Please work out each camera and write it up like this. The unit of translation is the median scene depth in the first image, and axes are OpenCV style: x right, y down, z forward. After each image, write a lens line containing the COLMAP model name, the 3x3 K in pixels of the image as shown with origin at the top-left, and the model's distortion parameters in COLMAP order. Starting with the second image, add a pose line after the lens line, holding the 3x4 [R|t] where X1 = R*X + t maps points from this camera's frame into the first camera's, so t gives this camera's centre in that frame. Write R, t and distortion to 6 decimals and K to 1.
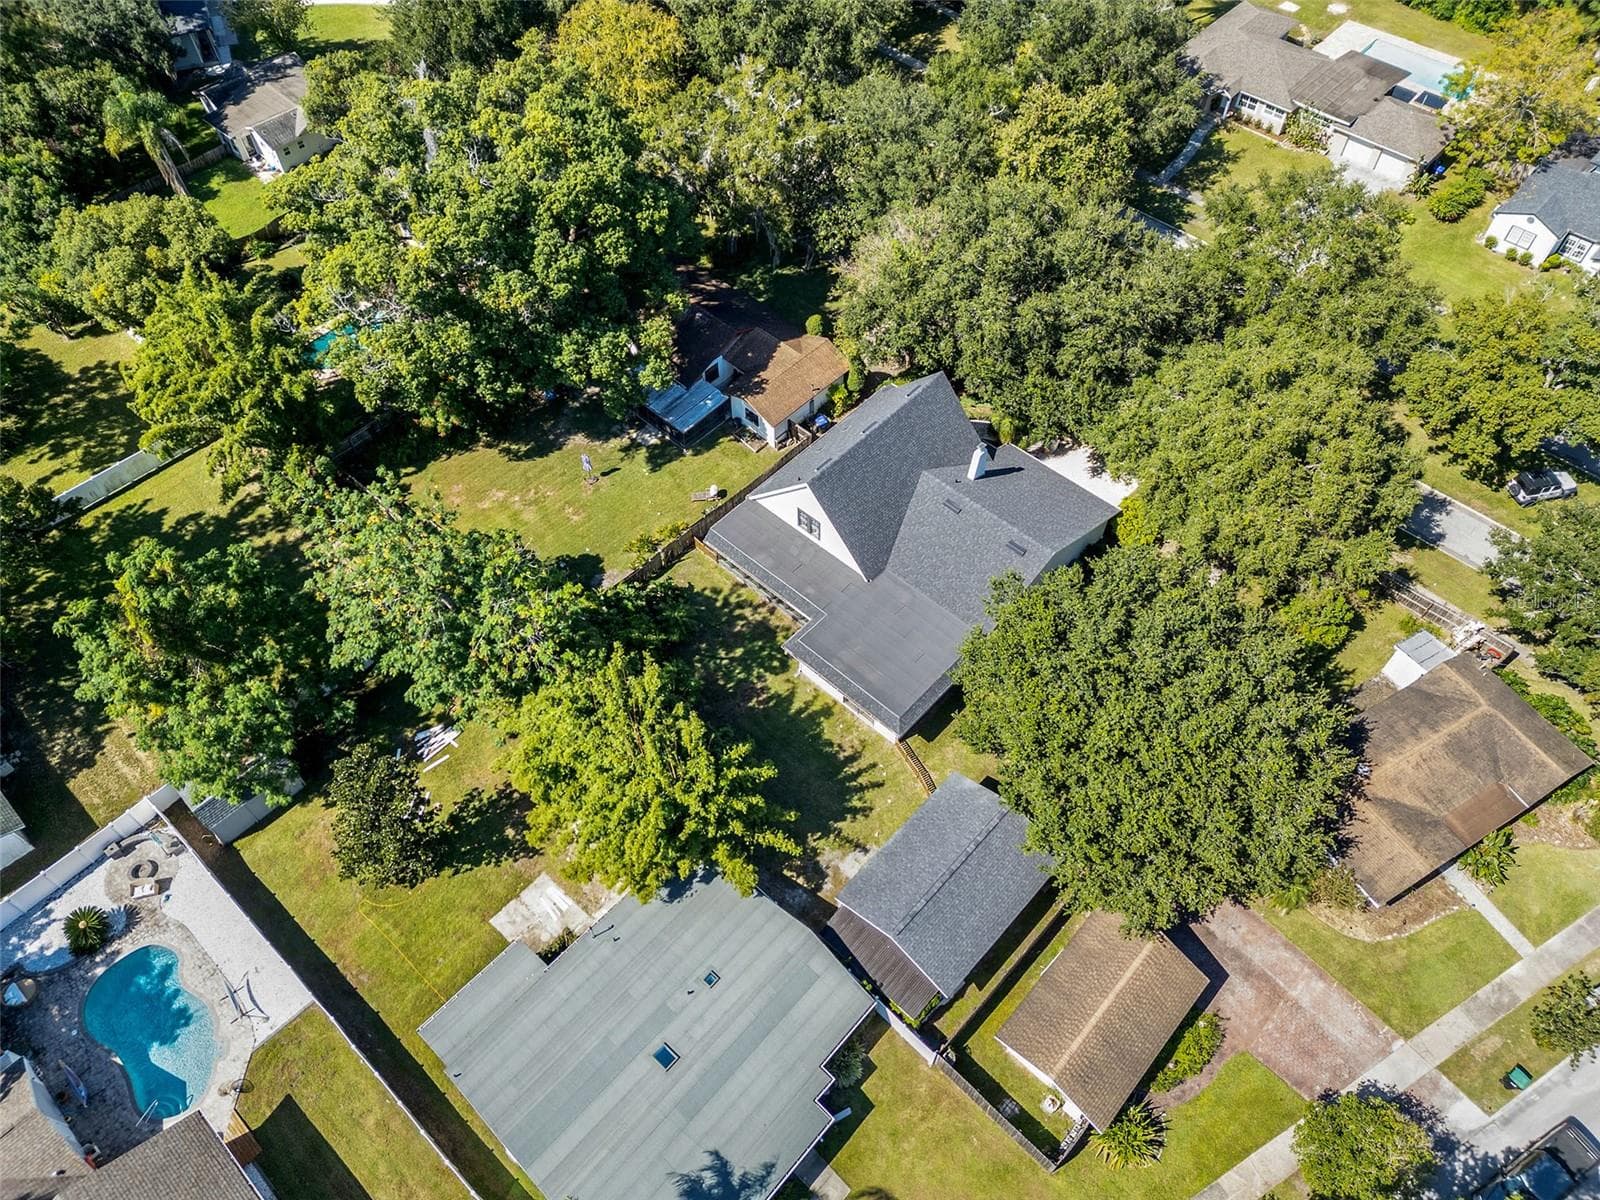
lens RADIAL K [[1134.4, 0, 800.0], [0, 1134.4, 600.0], [0, 0, 1]] dist [0.020567, 0.000856]
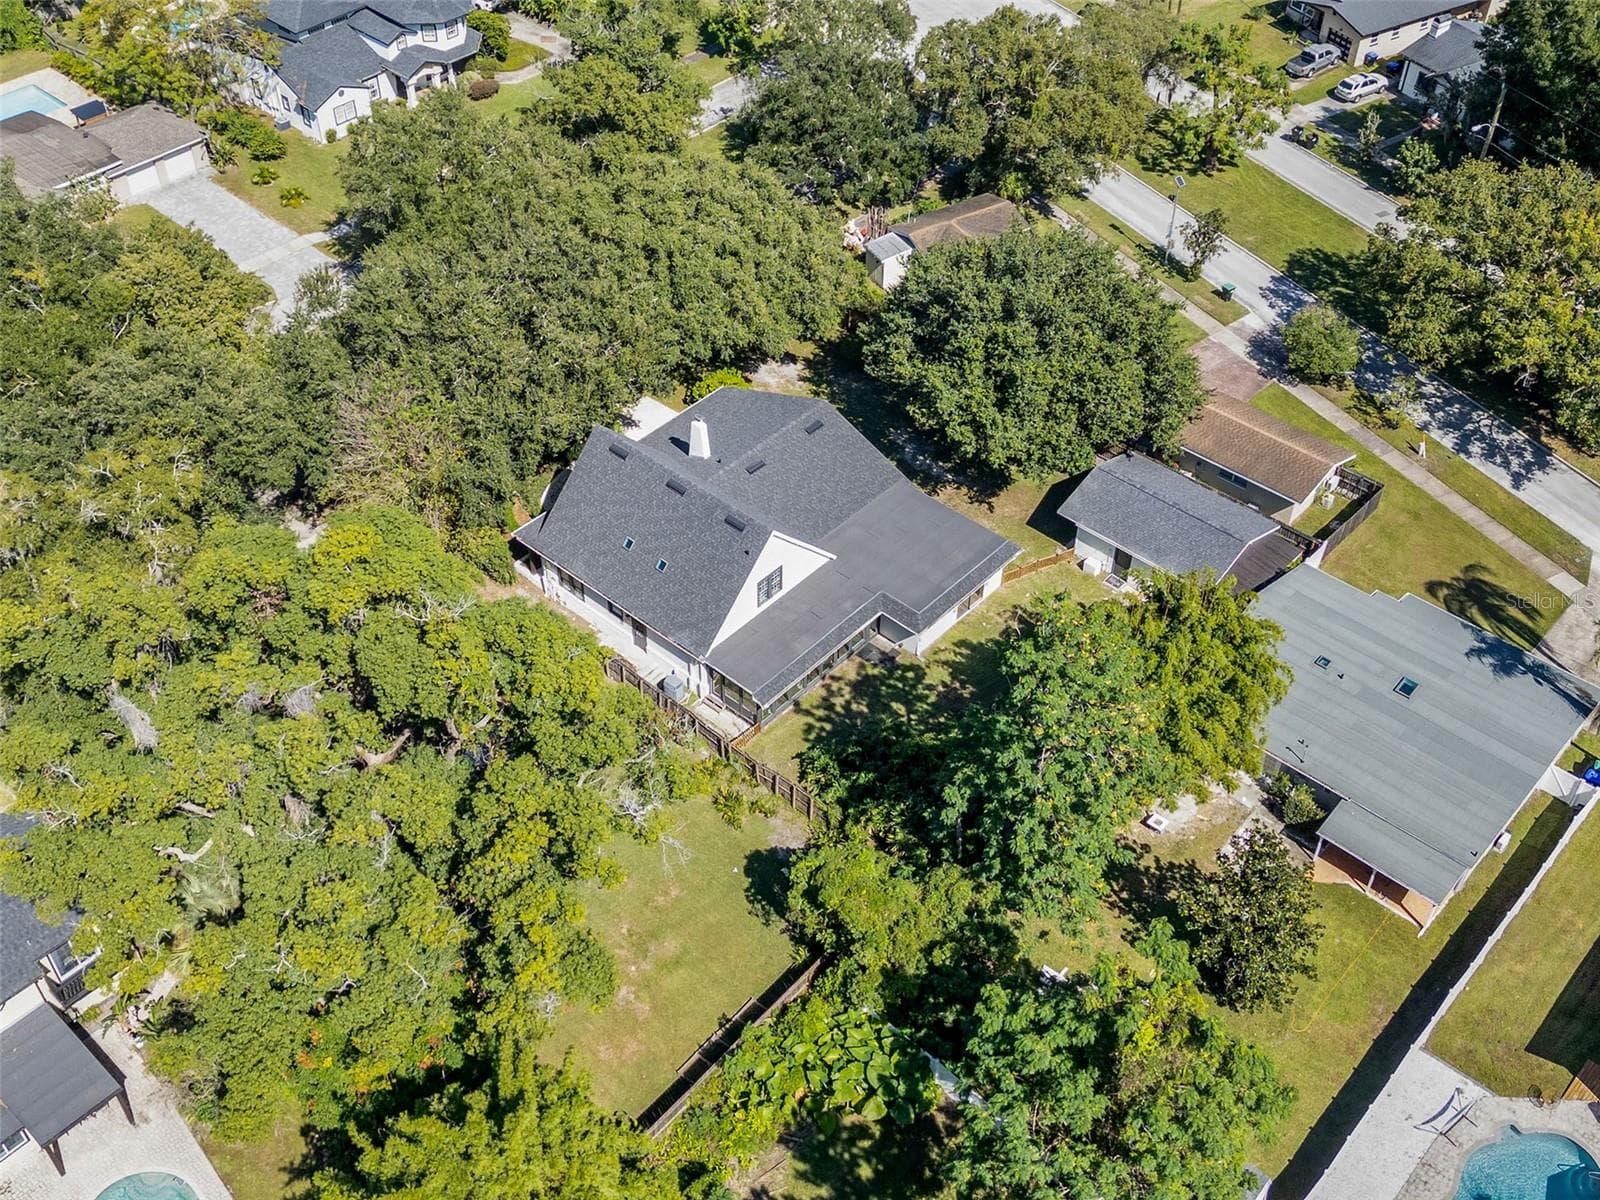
lens RADIAL K [[1677.8, 0, 800.0], [0, 1677.8, 600.0], [0, 0, 1]] dist [0.016529, 0.011279]
pose [[-0.014082, -0.689765, 0.723897, -0.939224], [0.803248, 0.423347, 0.419011, -0.591915], [-0.595479, 0.587369, 0.548091, 0.332322]]
